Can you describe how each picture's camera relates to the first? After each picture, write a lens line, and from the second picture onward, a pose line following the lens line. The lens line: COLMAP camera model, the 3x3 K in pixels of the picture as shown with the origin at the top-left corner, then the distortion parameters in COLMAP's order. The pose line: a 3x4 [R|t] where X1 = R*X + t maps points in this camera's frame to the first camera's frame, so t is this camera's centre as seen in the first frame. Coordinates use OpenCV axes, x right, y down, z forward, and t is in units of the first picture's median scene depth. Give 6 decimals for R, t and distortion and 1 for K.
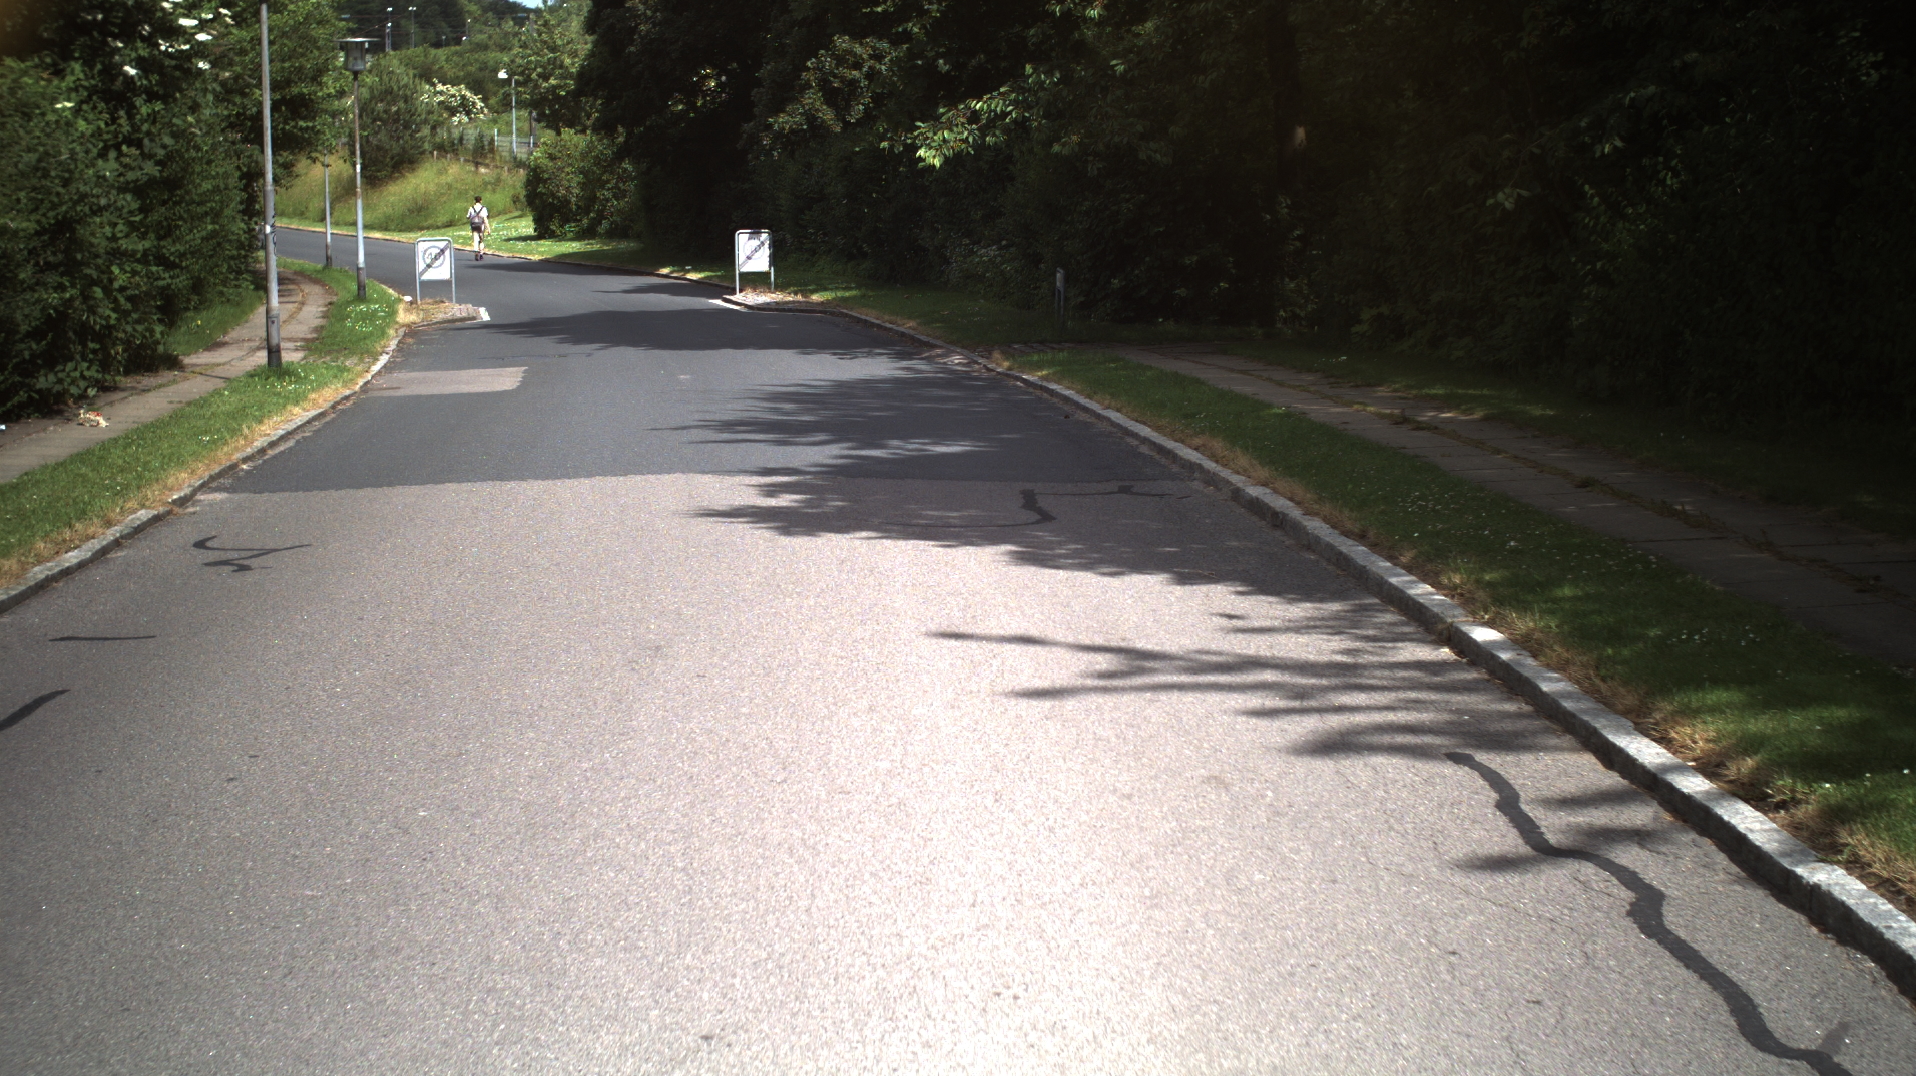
lens RADIAL K [[3337.8, 0, 942.7], [0, 3337.8, 528.5], [0, 0, 1]] dist [-0.223748, 0.000000]
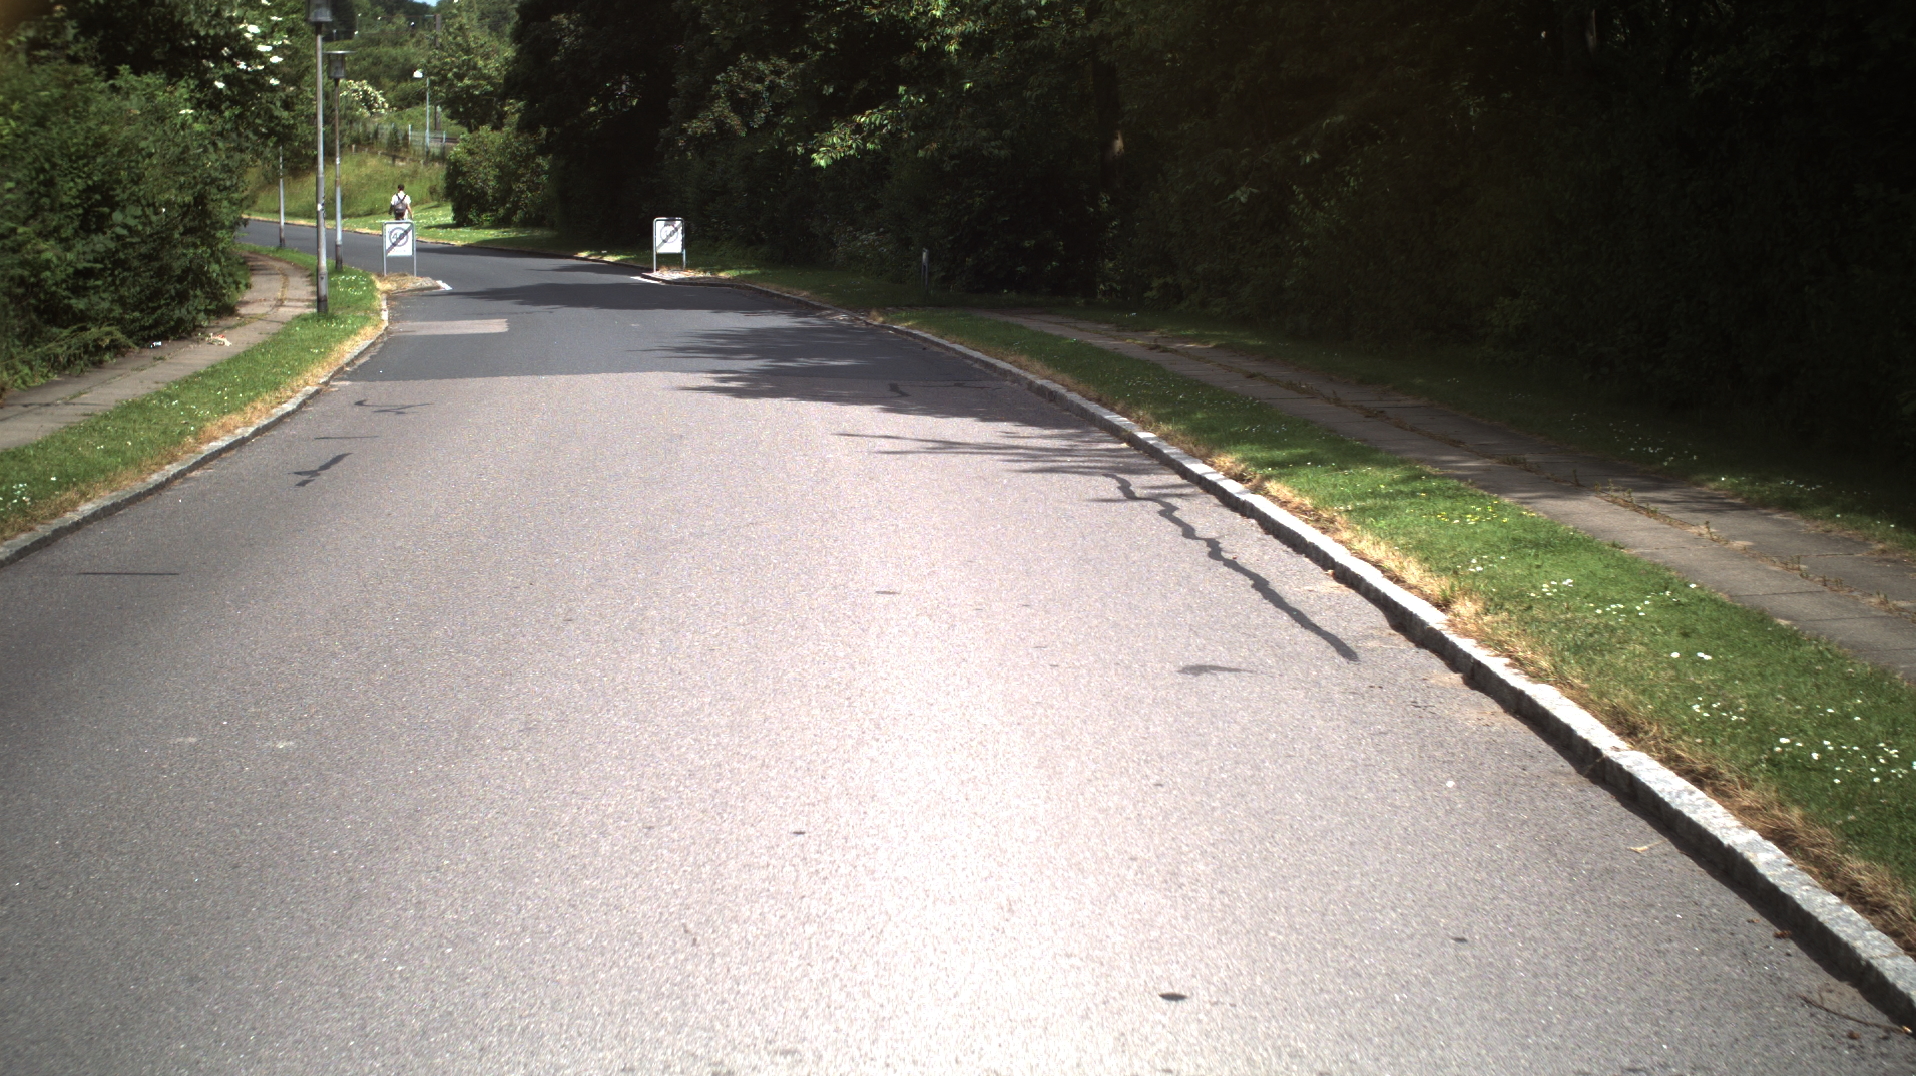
lens RADIAL K [[3337.8, 0, 964.8], [0, 3337.8, 545.7], [0, 0, 1]] dist [-0.223748, 0.000000]
pose [[0.998992, 0.010306, 0.043689, -0.005301], [-0.010540, 0.999931, 0.005109, 0.039821], [-0.043633, -0.005564, 0.999032, -0.372362]]
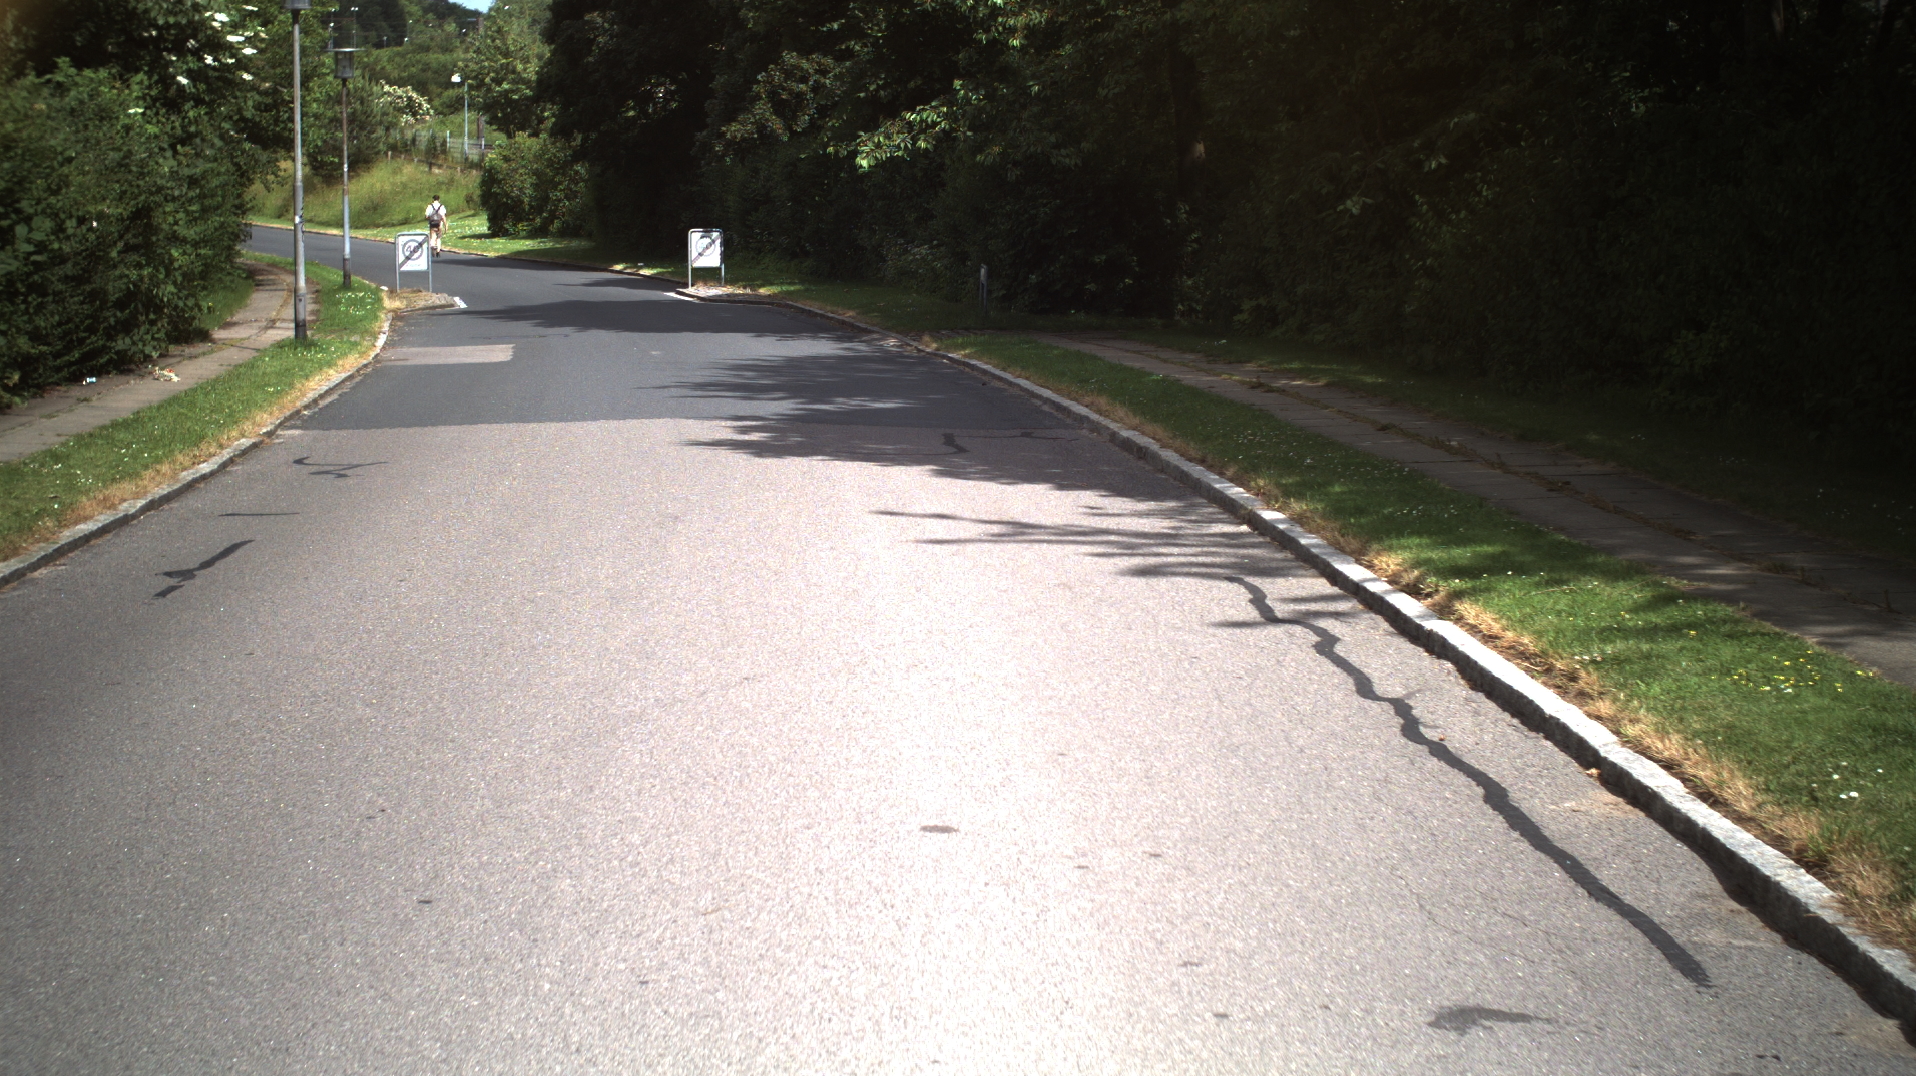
lens RADIAL K [[3337.8, 0, 959.1], [0, 3337.8, 534.4], [0, 0, 1]] dist [-0.223748, 0.000000]
pose [[0.999613, 0.011101, 0.025495, -0.001391], [-0.011097, 0.999938, -0.000307, 0.020035], [-0.025497, 0.000024, 0.999675, -0.186311]]
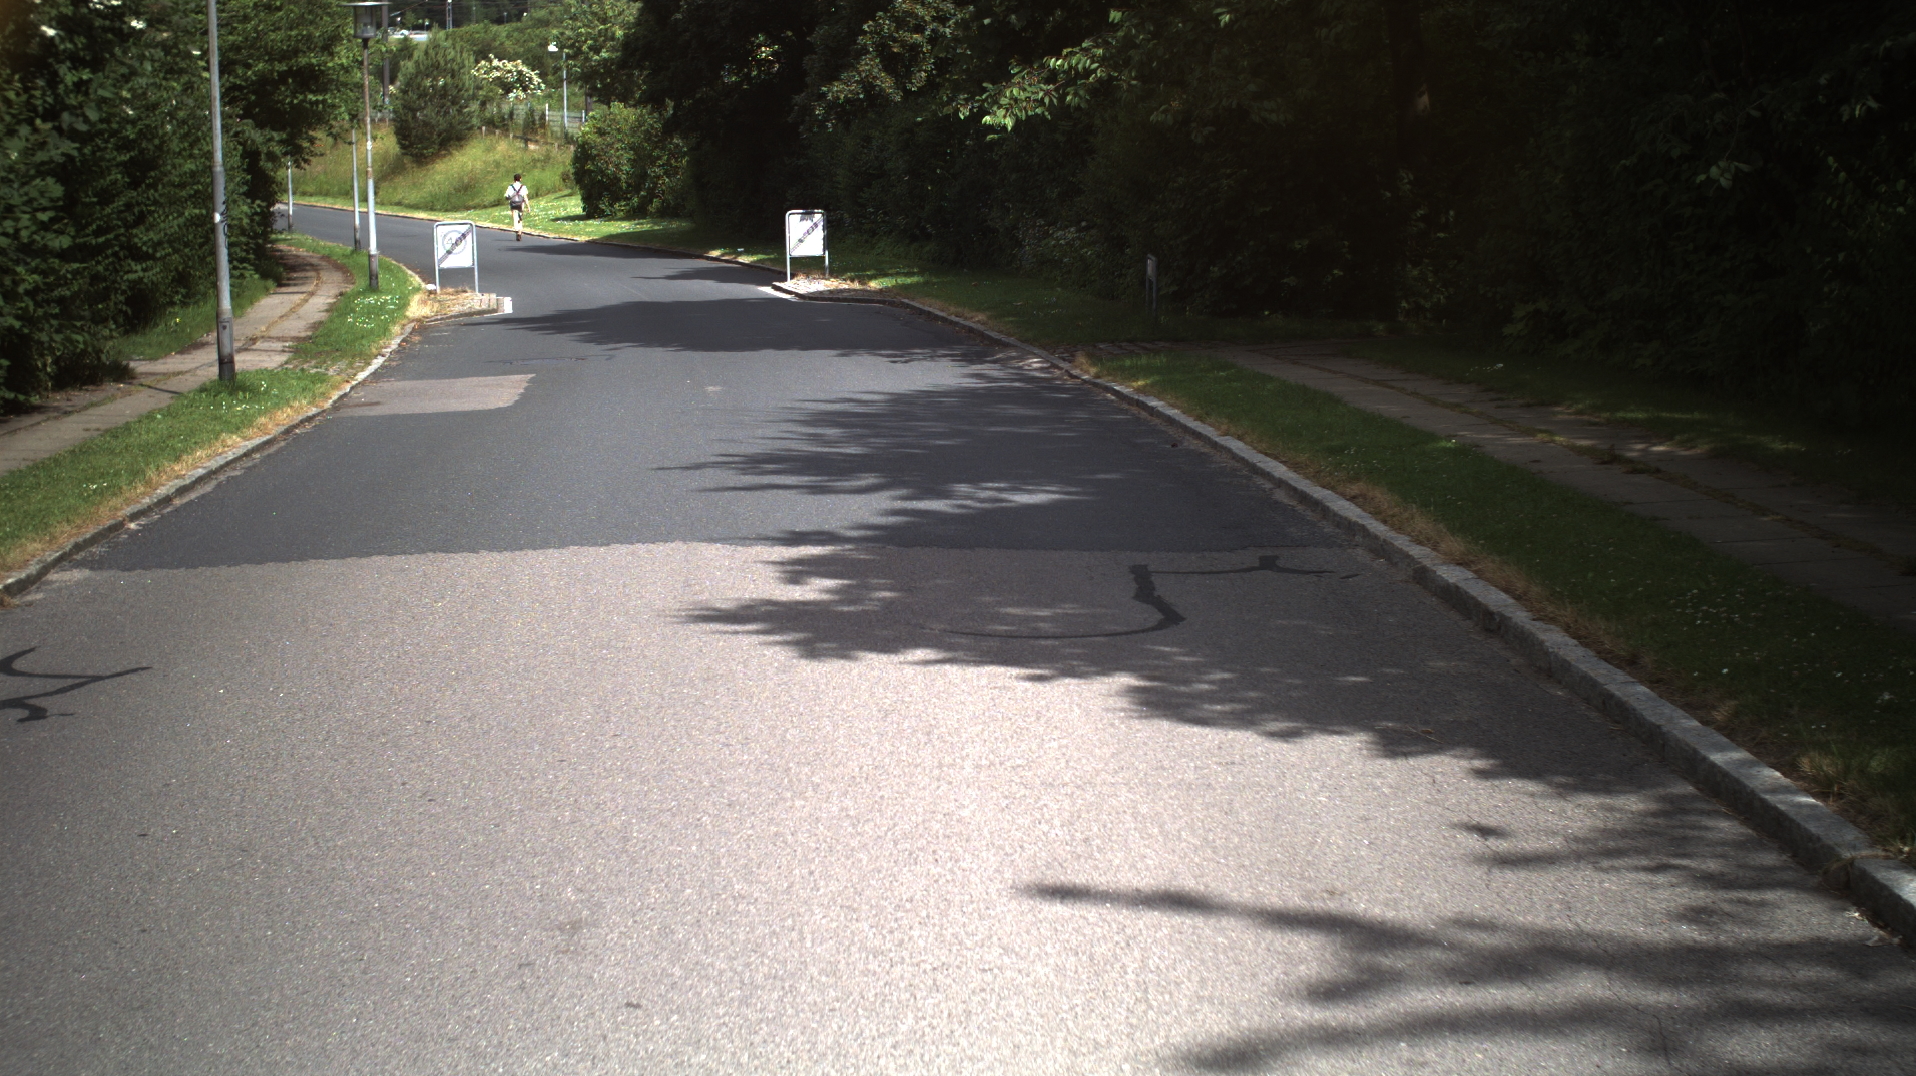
lens RADIAL K [[3337.8, 0, 905.5], [0, 3337.8, 545.3], [0, 0, 1]] dist [-0.223748, 0.000000]
pose [[0.999494, -0.003943, -0.031572, -0.002554], [0.004342, 0.999912, 0.012568, -0.019365], [0.031519, -0.012699, 0.999422, 0.186377]]
